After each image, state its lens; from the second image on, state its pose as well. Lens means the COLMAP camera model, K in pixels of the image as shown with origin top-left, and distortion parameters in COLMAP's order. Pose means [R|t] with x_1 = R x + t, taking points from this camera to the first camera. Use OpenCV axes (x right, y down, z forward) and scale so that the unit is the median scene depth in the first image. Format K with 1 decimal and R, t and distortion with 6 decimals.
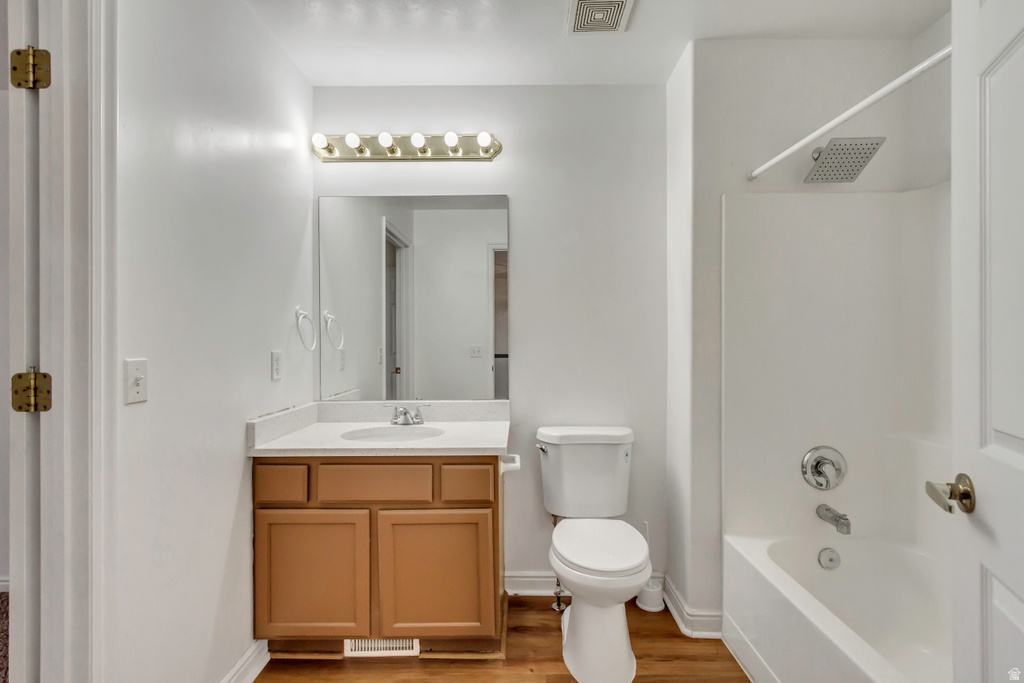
lens RADIAL K [[502.0, 0, 514.5], [0, 502.0, 342.1], [0, 0, 1]] dist [0.006144, -0.001565]
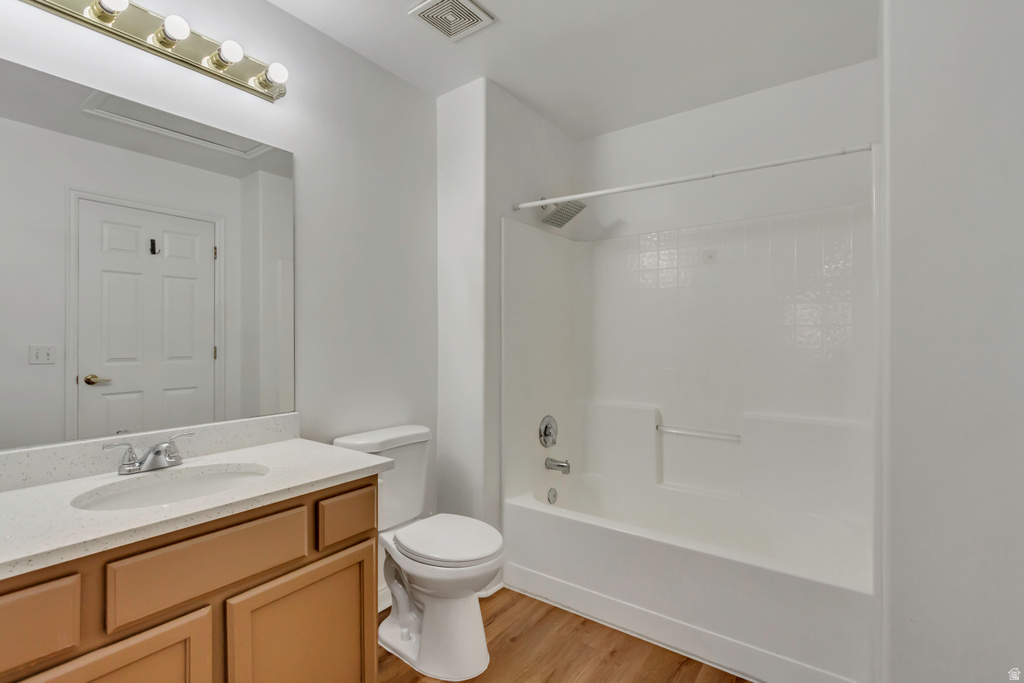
lens RADIAL K [[502.0, 0, 519.0], [0, 502.0, 339.5], [0, 0, 1]] dist [0.006144, -0.001565]
pose [[0.542793, 0.003137, 0.839861, -0.589528], [0.000106, 0.999993, -0.003803, 0.004217], [-0.839867, 0.002153, 0.542789, 0.324483]]
